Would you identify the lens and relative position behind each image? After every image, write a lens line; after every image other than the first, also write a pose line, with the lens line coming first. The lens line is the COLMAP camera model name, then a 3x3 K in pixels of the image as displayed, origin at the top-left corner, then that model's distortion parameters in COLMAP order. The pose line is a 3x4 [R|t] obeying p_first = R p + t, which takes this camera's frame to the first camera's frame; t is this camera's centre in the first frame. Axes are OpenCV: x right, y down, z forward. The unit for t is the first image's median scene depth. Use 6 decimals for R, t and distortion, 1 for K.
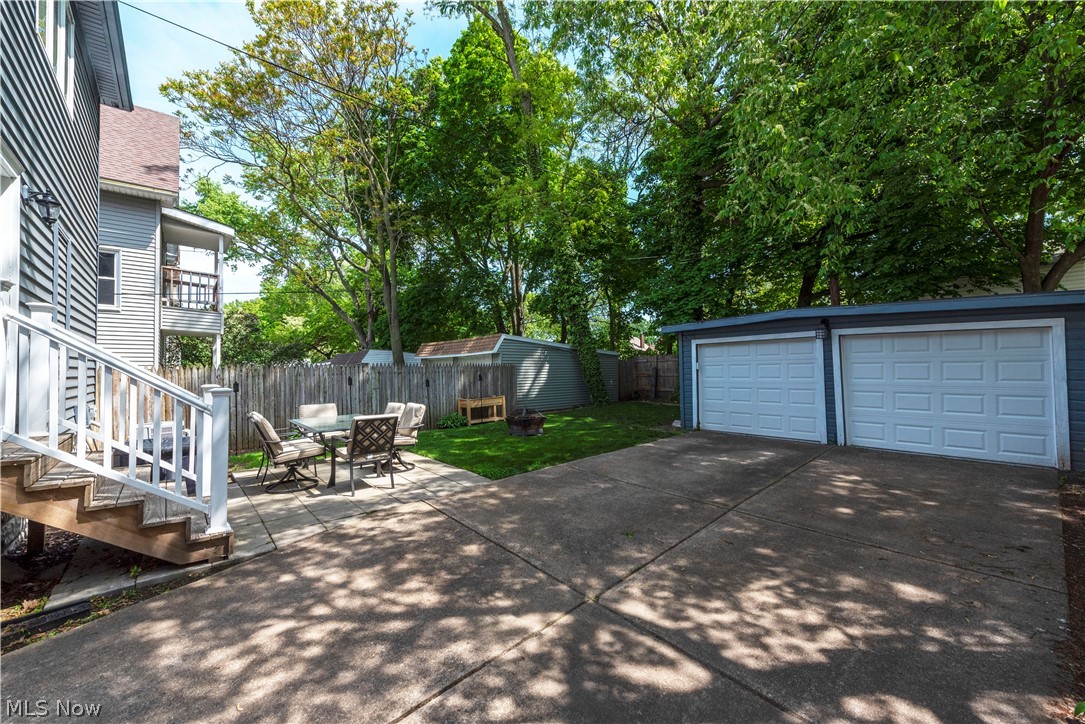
lens RADIAL K [[433.7, 0, 546.3], [0, 433.7, 362.1], [0, 0, 1]] dist [-0.005809, -0.000521]
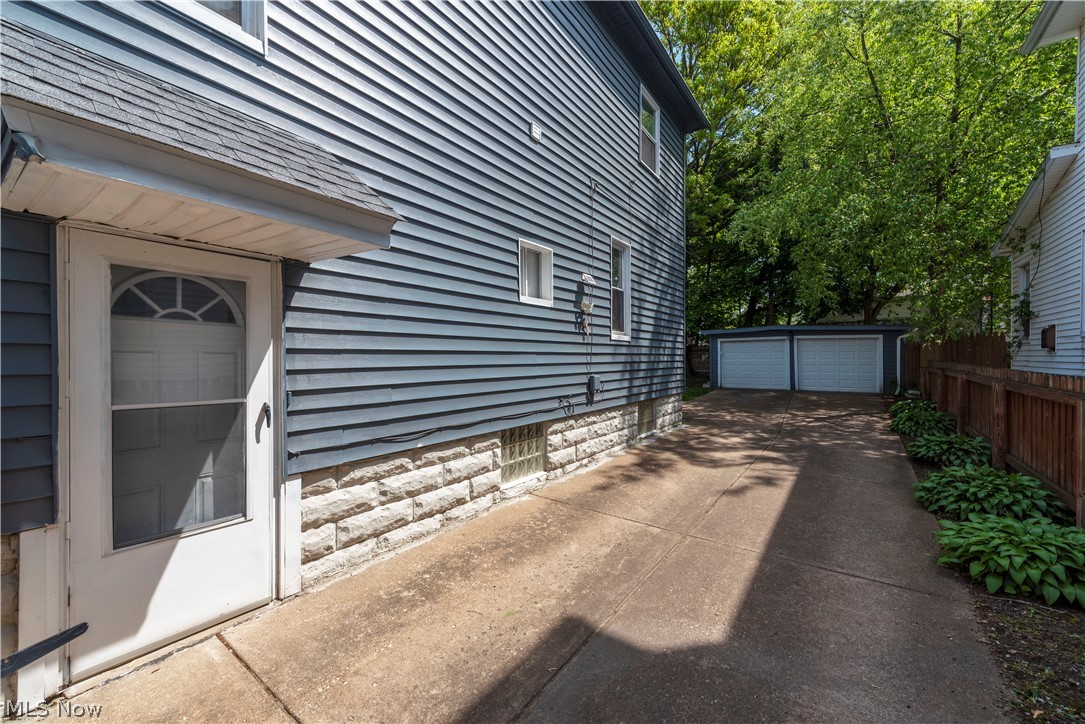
lens RADIAL K [[439.9, 0, 539.3], [0, 439.9, 363.2], [0, 0, 1]] dist [0.000648, -0.000119]
pose [[0.972802, 0.000147, 0.231638, -0.965644], [-0.006470, 0.999627, 0.026541, 0.008358], [-0.231548, -0.027318, 0.972440, -0.741048]]
